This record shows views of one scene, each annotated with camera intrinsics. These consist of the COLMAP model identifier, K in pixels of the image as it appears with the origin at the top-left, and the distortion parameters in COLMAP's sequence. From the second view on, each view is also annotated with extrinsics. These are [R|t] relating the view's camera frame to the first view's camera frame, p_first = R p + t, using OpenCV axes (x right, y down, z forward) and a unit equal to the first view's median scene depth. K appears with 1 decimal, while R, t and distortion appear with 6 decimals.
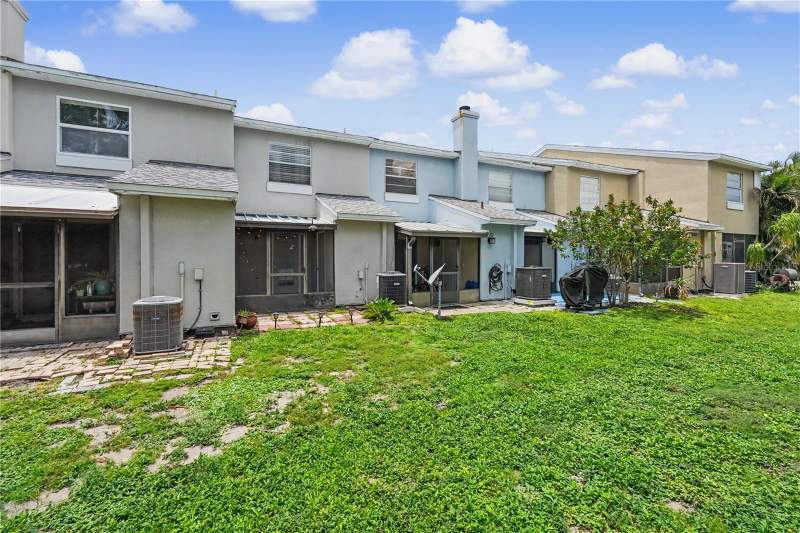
lens RADIAL K [[353.4, 0, 400.0], [0, 353.4, 266.5], [0, 0, 1]] dist [0.001571, 0.000311]
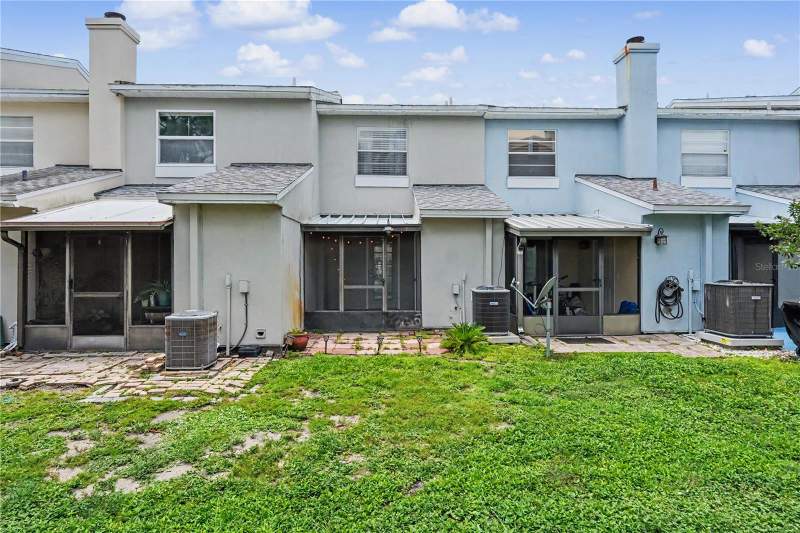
lens RADIAL K [[456.3, 0, 400.0], [0, 456.3, 266.5], [0, 0, 1]] dist [0.002557, 0.000202]
pose [[0.915136, 0.003490, -0.403130, 0.195107], [-0.008544, 0.999906, -0.010739, -0.014812], [0.403055, 0.013272, 0.915080, 0.063350]]
